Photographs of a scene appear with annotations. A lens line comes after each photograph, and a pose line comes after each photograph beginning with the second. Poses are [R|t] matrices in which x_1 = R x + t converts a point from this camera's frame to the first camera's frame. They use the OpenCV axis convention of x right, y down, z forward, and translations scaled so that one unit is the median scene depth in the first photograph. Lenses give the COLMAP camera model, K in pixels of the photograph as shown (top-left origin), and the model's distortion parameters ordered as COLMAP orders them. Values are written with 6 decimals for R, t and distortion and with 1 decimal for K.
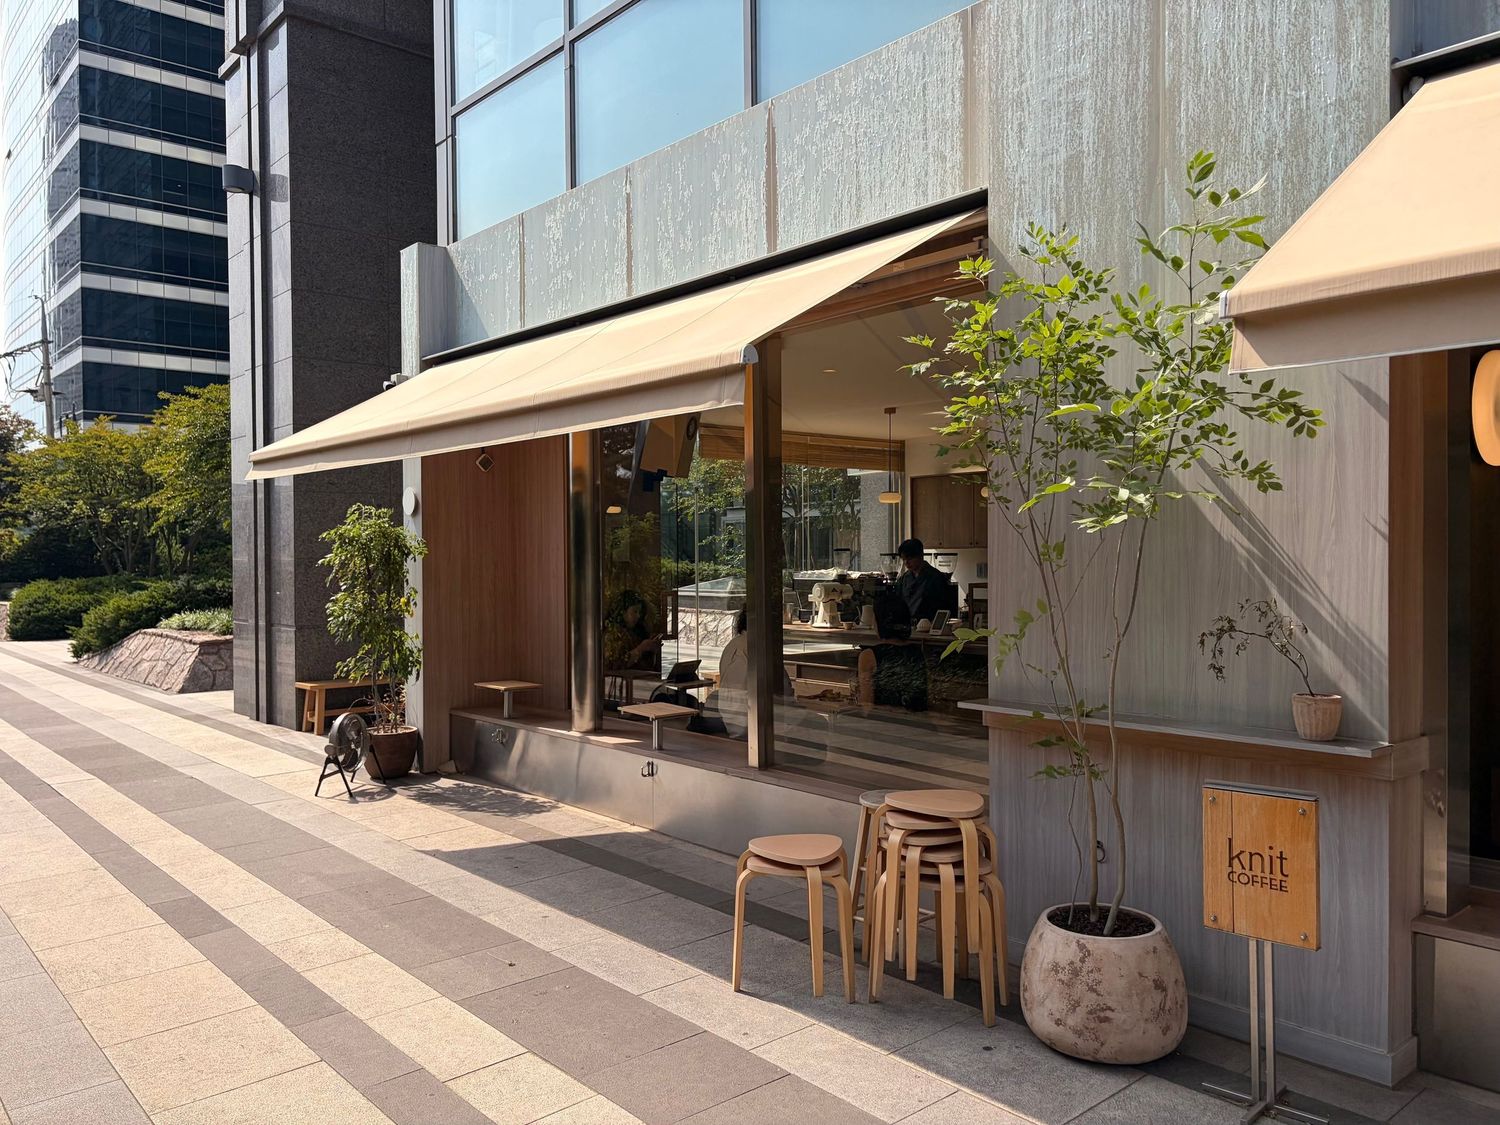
lens RADIAL K [[1136.6, 0, 750.0], [0, 1136.6, 562.5], [0, 0, 1]] dist [0.111650, -0.146609]
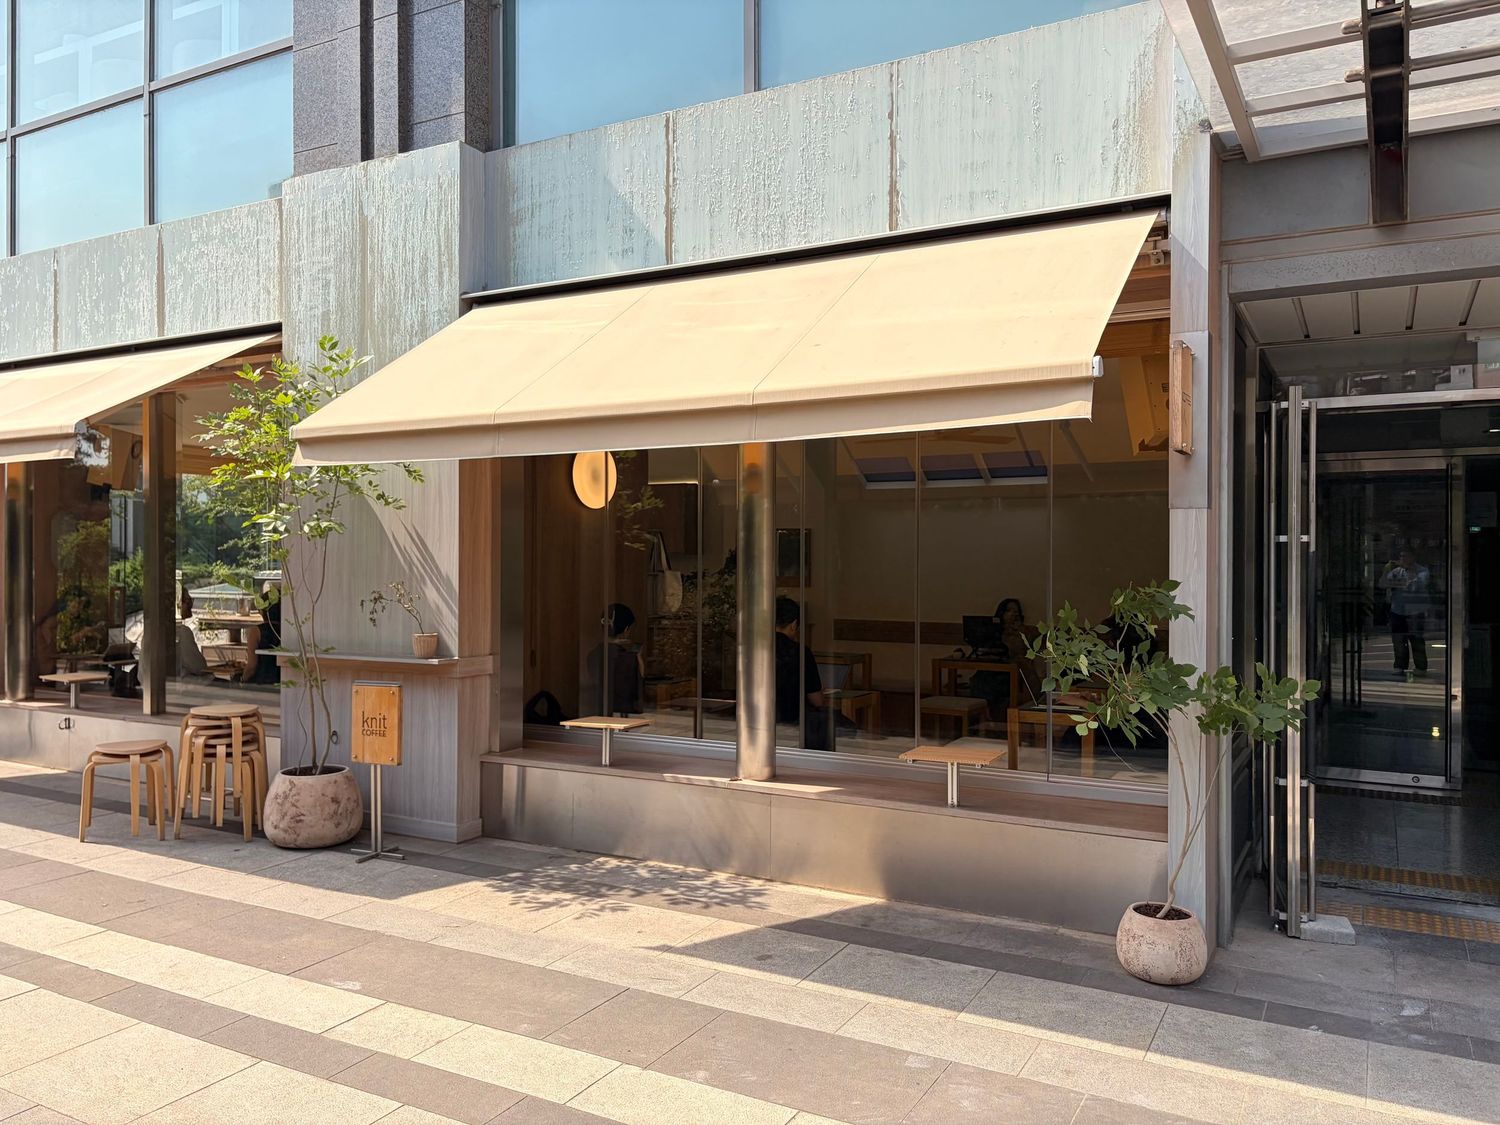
lens RADIAL K [[1152.6, 0, 750.0], [0, 1152.6, 562.5], [0, 0, 1]] dist [0.046157, -0.039776]
pose [[0.942592, 0.008357, 0.333842, 0.303930], [-0.006117, 0.999951, -0.007763, 0.010884], [-0.333890, 0.005275, 0.942597, -0.750629]]
